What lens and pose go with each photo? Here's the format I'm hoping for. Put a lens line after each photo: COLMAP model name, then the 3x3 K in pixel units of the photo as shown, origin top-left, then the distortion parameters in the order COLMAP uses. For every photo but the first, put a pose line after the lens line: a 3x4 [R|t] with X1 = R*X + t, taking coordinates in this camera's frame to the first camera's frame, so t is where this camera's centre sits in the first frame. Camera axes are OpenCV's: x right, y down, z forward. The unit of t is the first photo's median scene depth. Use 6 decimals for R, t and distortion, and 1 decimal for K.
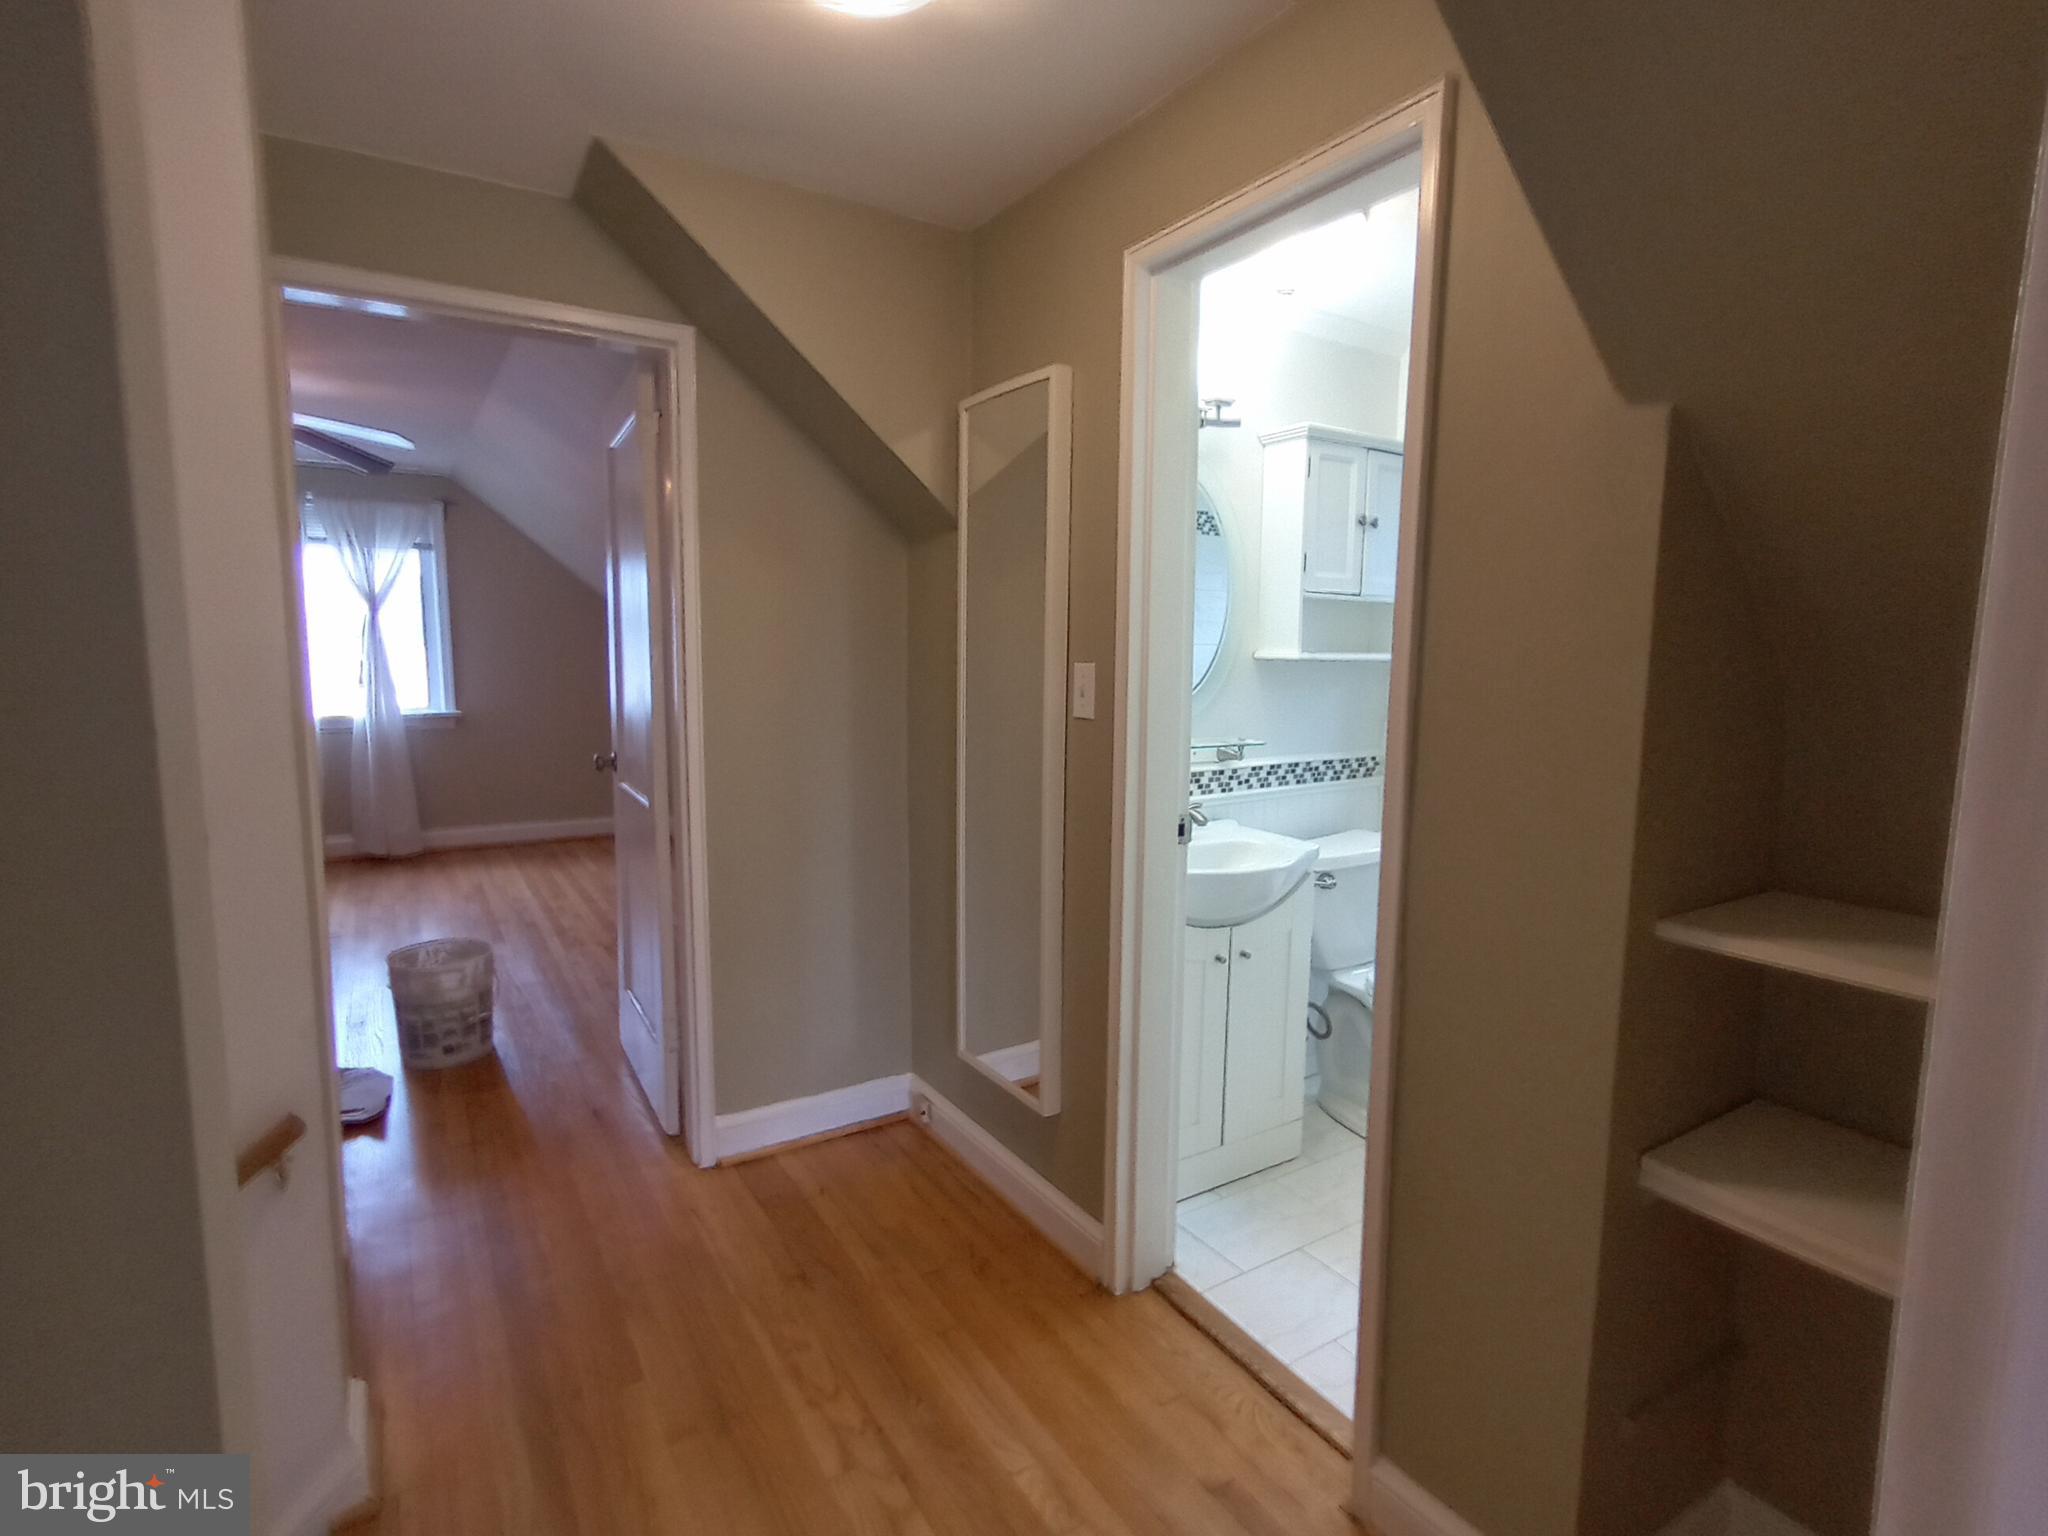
lens RADIAL K [[1009.4, 0, 1025.8], [0, 1009.4, 762.8], [0, 0, 1]] dist [0.004310, -0.003029]
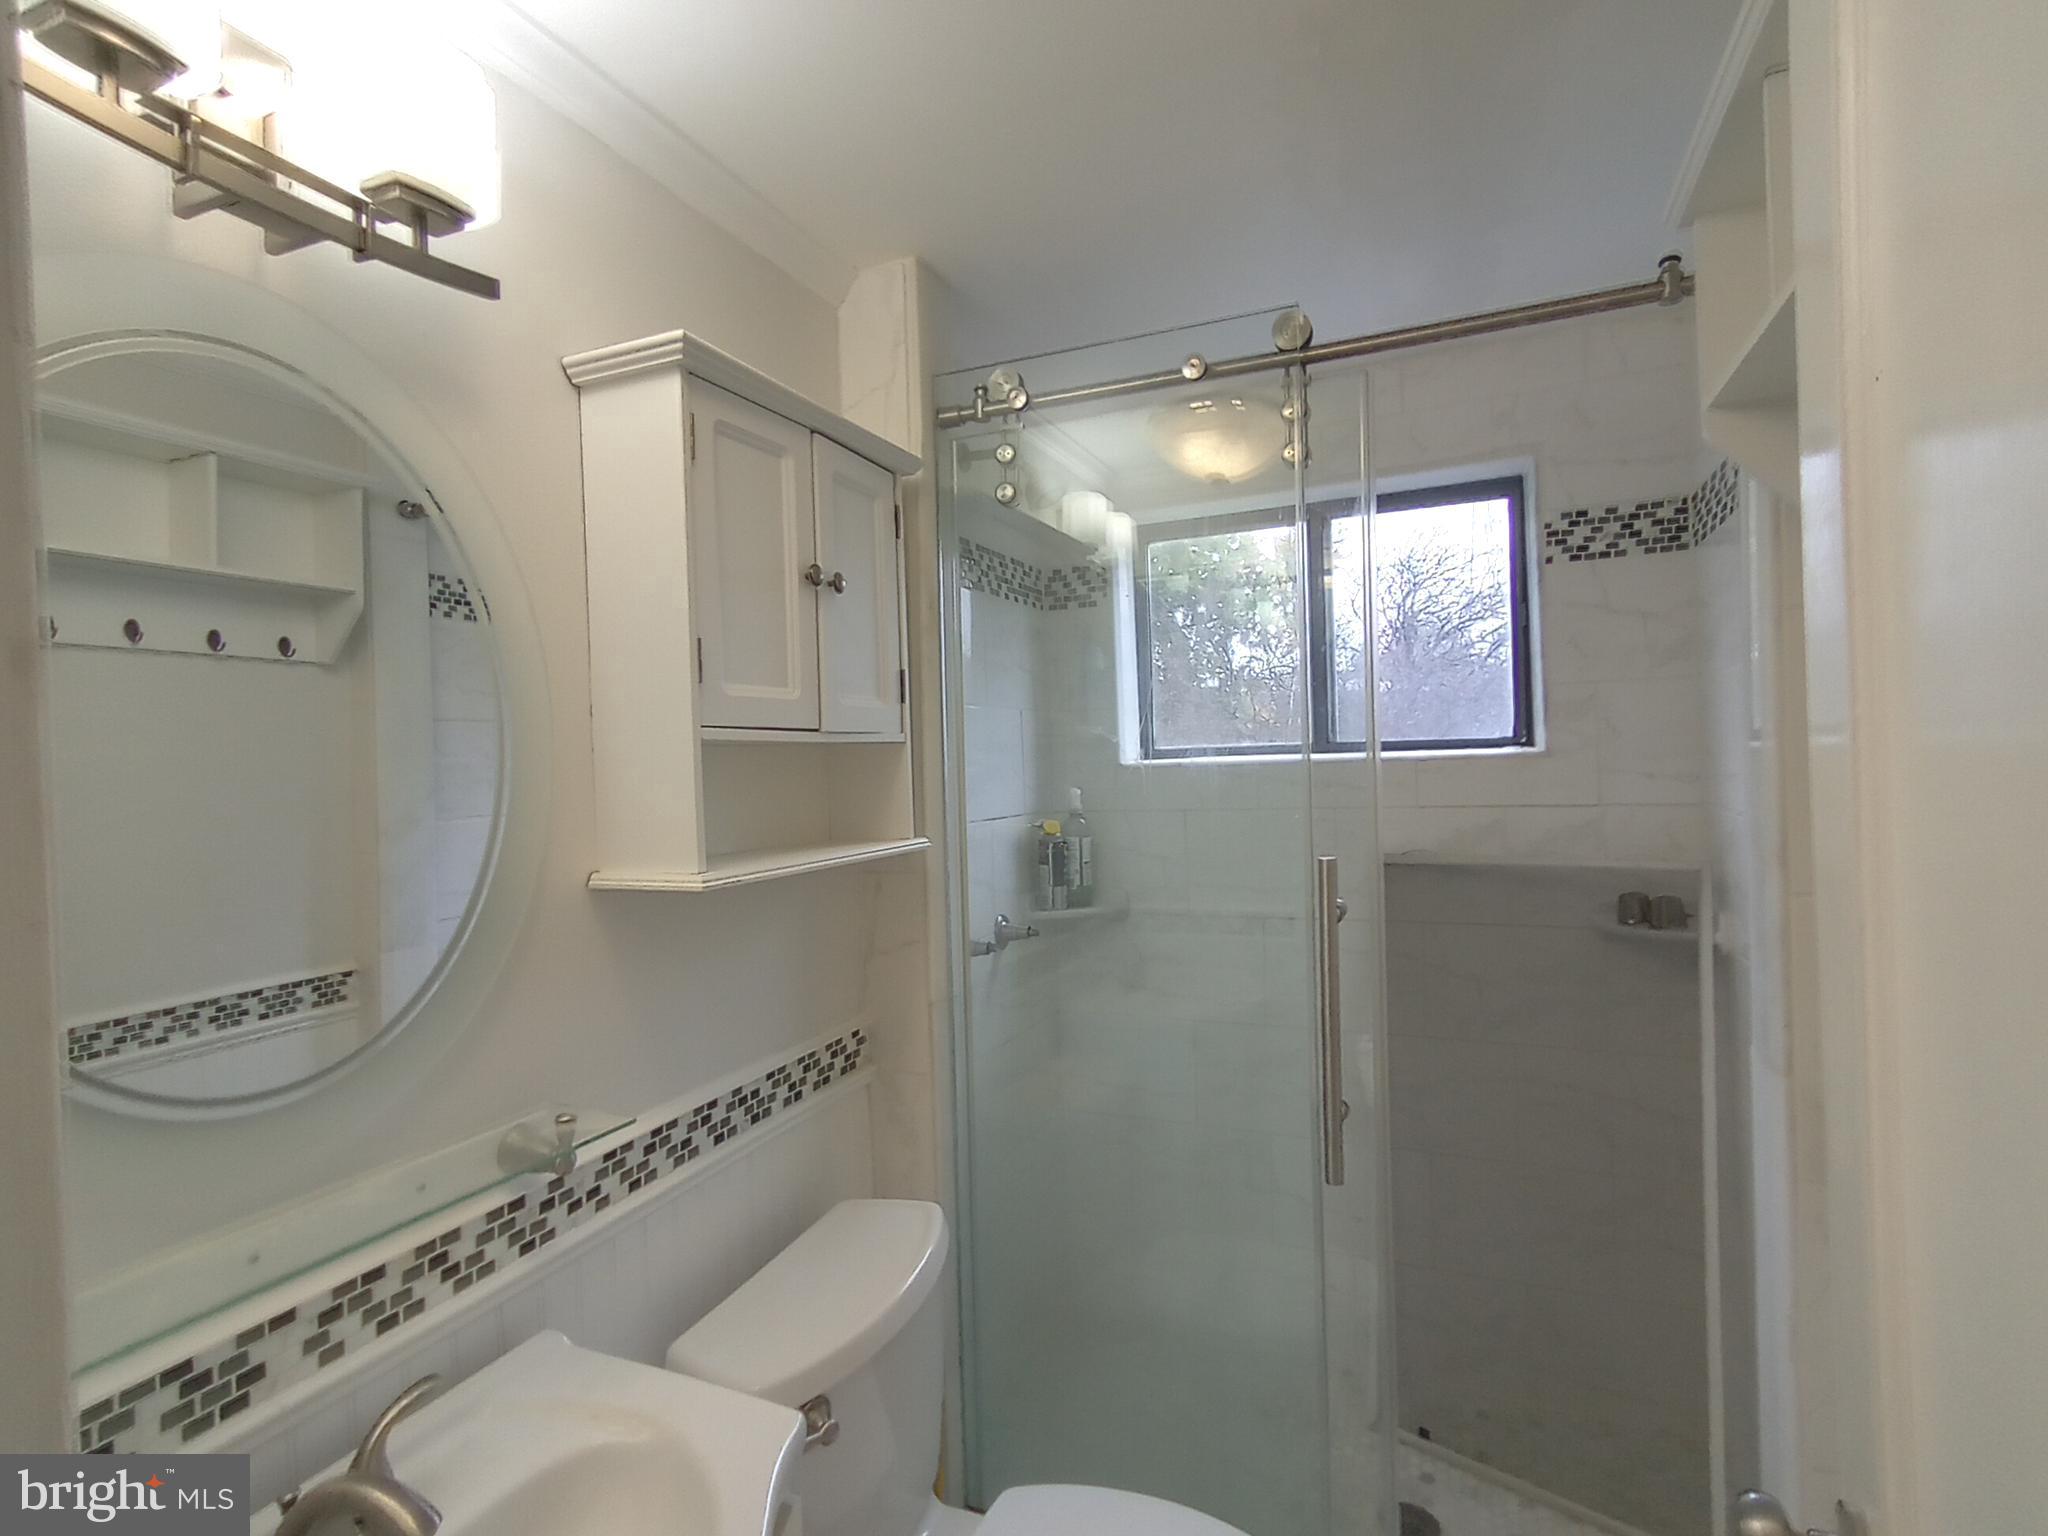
lens RADIAL K [[1009.4, 0, 1025.4], [0, 1009.4, 762.5], [0, 0, 1]] dist [0.004310, -0.003029]
pose [[0.830972, -0.041190, 0.554788, 0.147688], [0.105220, 0.990892, -0.084032, -0.101598], [-0.546274, 0.128203, 0.827737, 0.558379]]
